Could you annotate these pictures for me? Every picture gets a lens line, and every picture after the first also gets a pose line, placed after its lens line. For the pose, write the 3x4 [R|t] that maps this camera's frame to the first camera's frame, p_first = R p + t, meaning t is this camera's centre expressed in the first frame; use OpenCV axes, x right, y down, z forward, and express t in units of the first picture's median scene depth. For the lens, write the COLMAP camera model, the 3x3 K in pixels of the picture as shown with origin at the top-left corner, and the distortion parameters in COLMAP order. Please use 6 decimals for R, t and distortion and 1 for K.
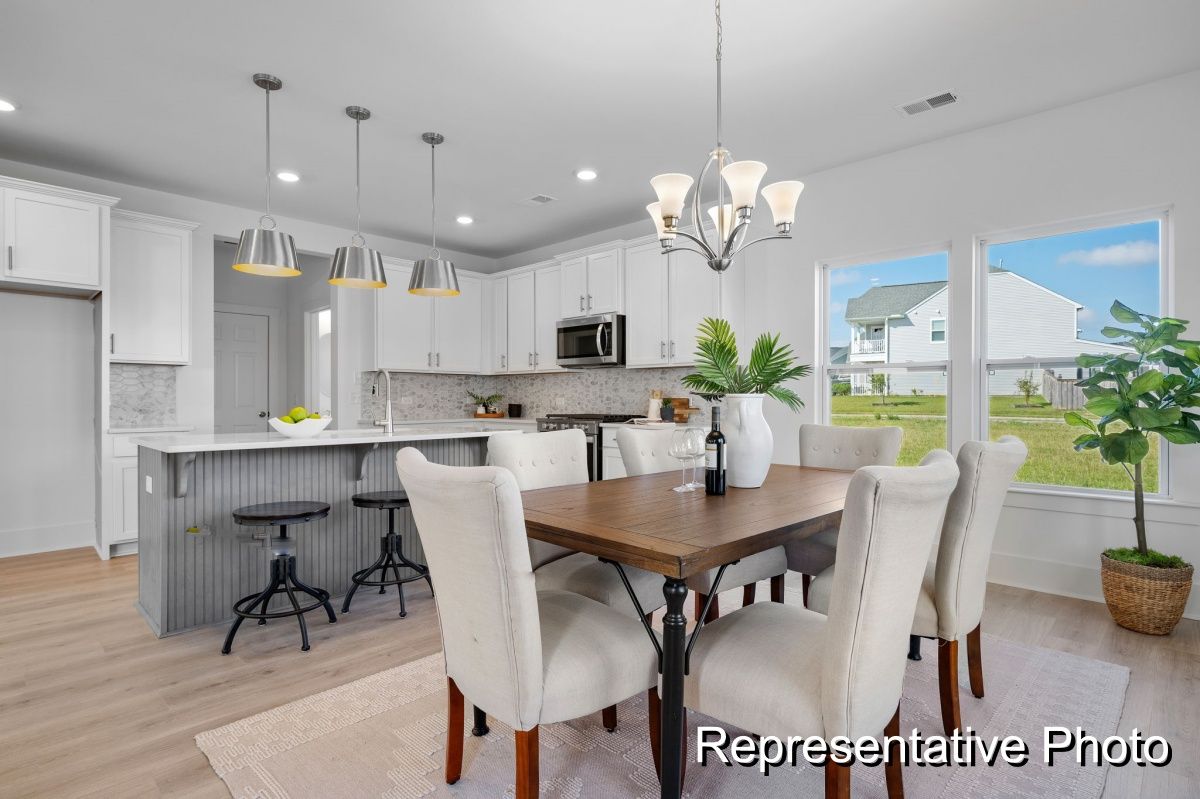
lens RADIAL K [[595.3, 0, 597.6], [0, 595.3, 405.0], [0, 0, 1]] dist [-0.001828, 0.003085]
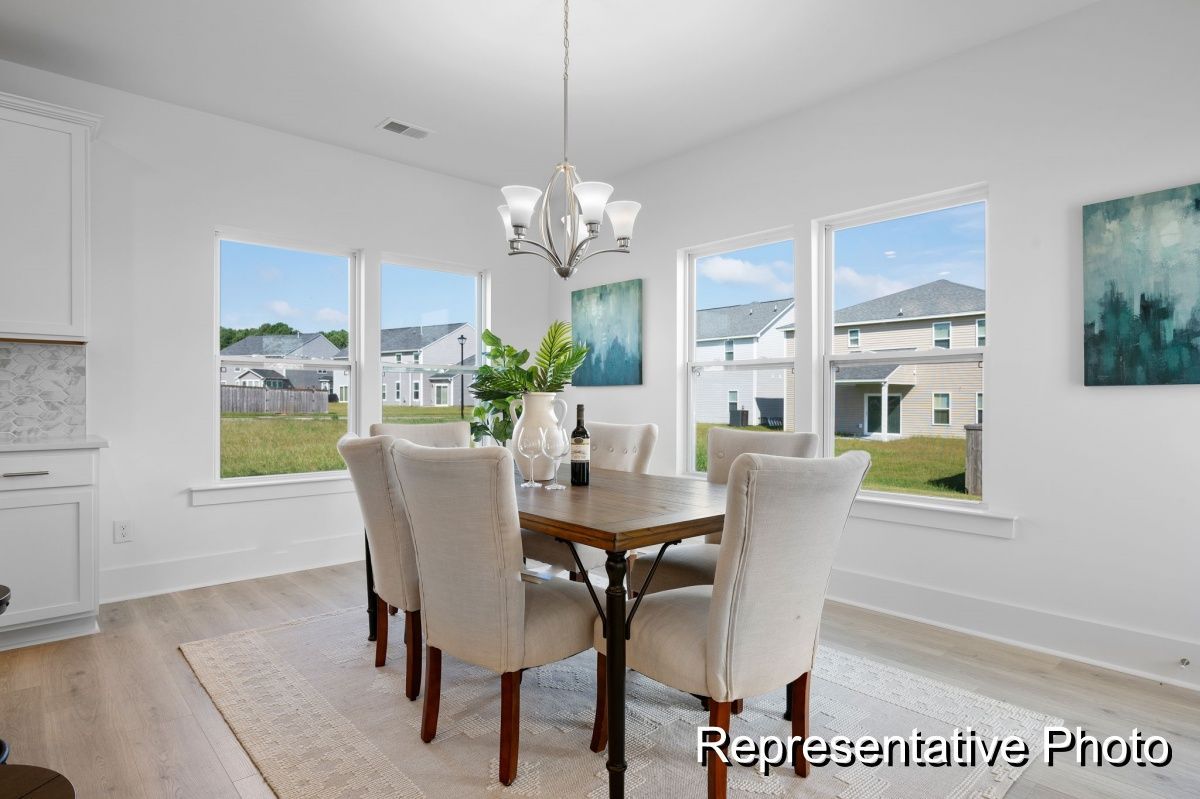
lens RADIAL K [[652.8, 0, 604.2], [0, 652.8, 395.8], [0, 0, 1]] dist [-0.006902, 0.001657]
pose [[0.057835, 0.001961, 0.998324, -0.387554], [0.006945, 0.999973, -0.002367, -0.004300], [-0.998302, 0.007071, 0.057820, 0.342543]]
